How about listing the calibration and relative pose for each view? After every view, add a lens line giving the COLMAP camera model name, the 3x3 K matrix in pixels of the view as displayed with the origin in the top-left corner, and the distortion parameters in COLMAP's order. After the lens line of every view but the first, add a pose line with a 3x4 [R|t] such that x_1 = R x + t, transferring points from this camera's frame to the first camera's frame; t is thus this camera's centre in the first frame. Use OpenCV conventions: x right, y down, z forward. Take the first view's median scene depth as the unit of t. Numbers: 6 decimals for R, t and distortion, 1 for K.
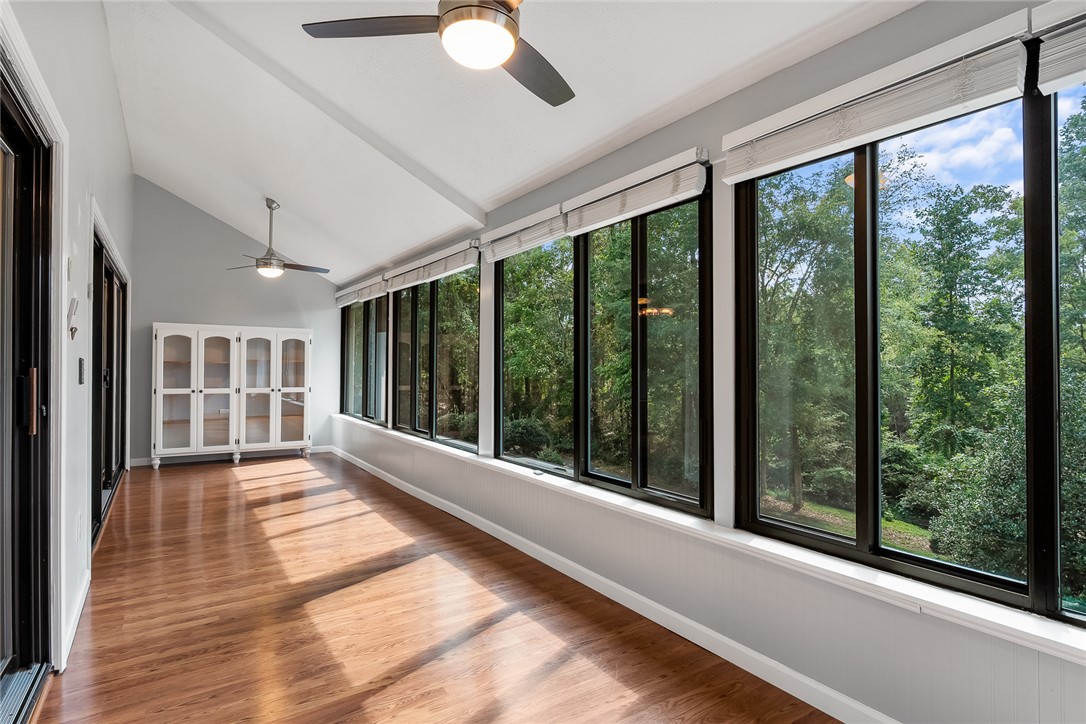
lens RADIAL K [[552.6, 0, 543.2], [0, 552.6, 361.7], [0, 0, 1]] dist [0.002505, -0.000013]
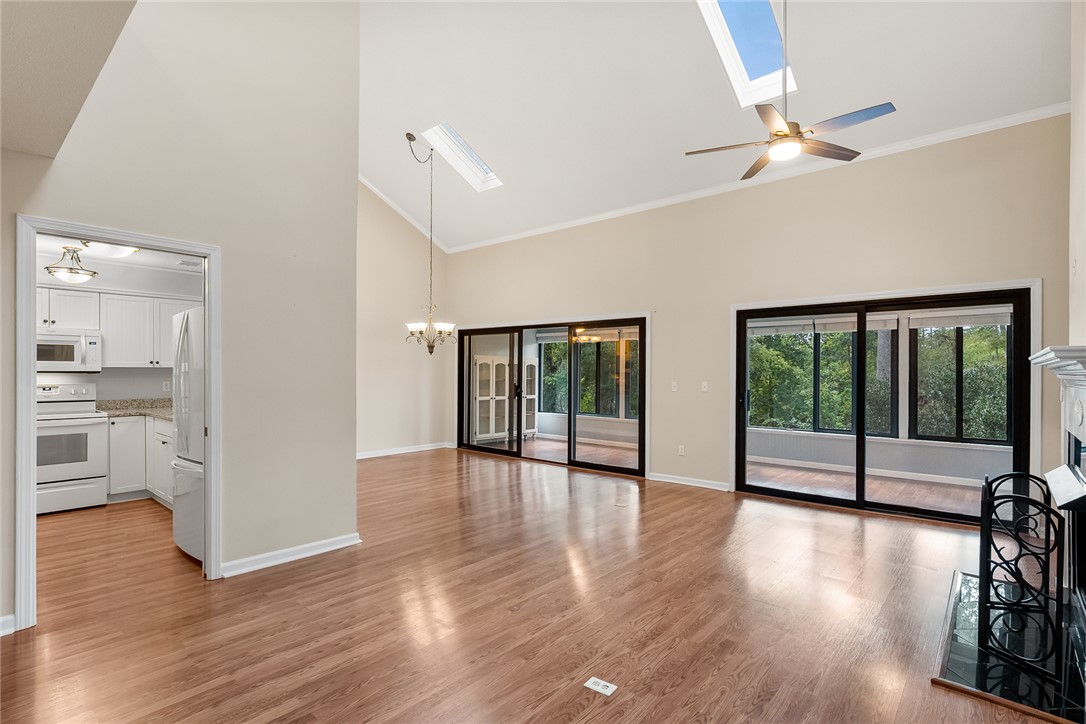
lens RADIAL K [[517.1, 0, 548.4], [0, 517.1, 372.2], [0, 0, 1]] dist [-0.023000, 0.000066]
pose [[0.964388, 0.003464, 0.264468, -0.866036], [-0.004786, 0.999979, 0.004353, -0.028308], [-0.264447, -0.005464, 0.964385, -0.453222]]
